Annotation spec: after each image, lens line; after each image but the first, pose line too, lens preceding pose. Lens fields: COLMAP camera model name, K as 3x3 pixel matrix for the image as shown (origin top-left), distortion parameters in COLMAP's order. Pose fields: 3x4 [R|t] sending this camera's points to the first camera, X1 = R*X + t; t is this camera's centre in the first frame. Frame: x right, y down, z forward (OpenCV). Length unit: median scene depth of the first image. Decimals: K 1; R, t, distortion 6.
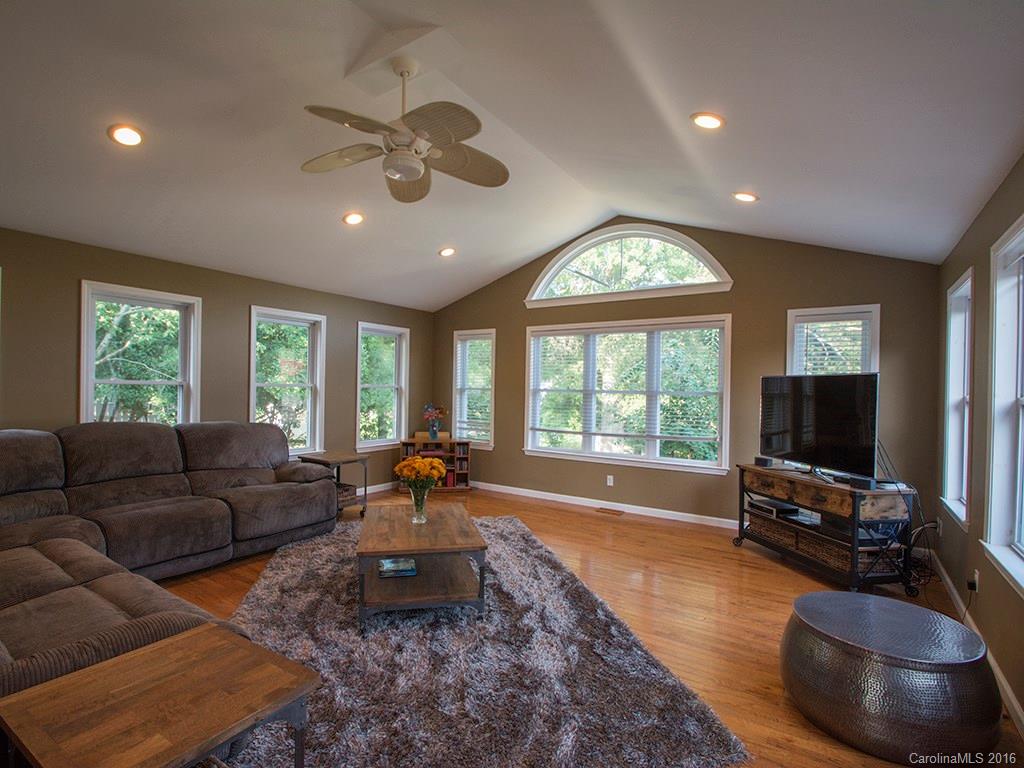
lens RADIAL K [[484.5, 0, 508.9], [0, 484.5, 392.0], [0, 0, 1]] dist [0.014809, -0.016964]
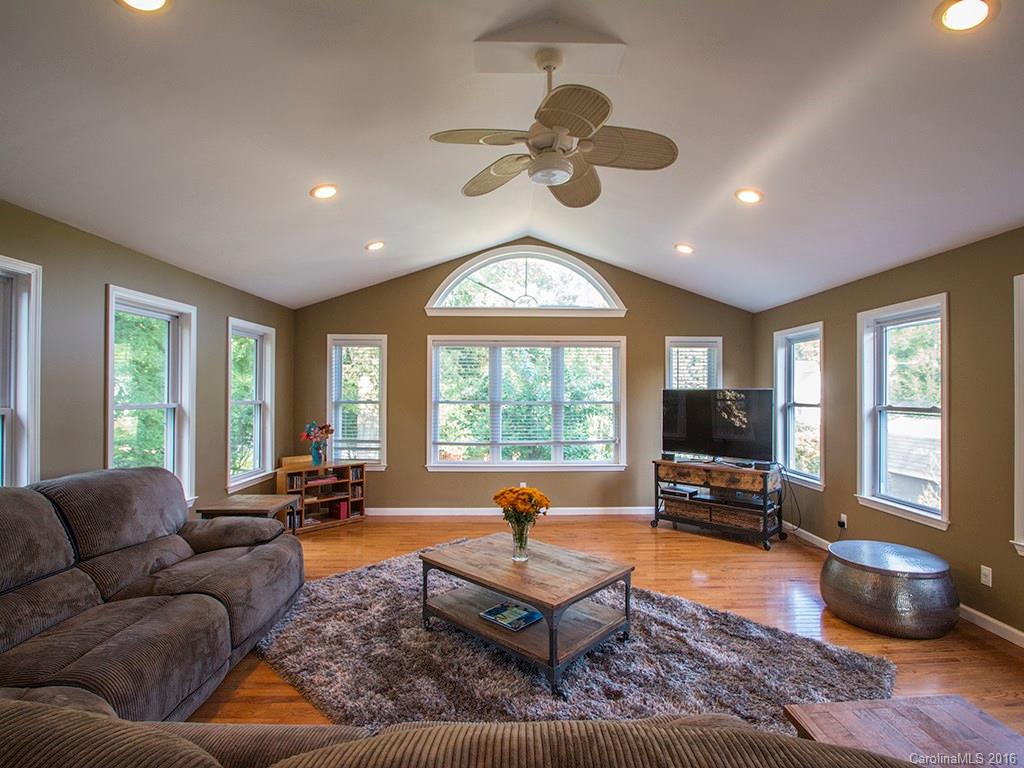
lens RADIAL K [[484.5, 0, 508.9], [0, 484.5, 392.0], [0, 0, 1]] dist [0.014809, -0.016964]
pose [[0.818892, -0.014859, 0.573755, -0.472149], [0.016532, 0.999861, 0.002300, -0.030284], [-0.573710, 0.007602, 0.819024, 0.177891]]
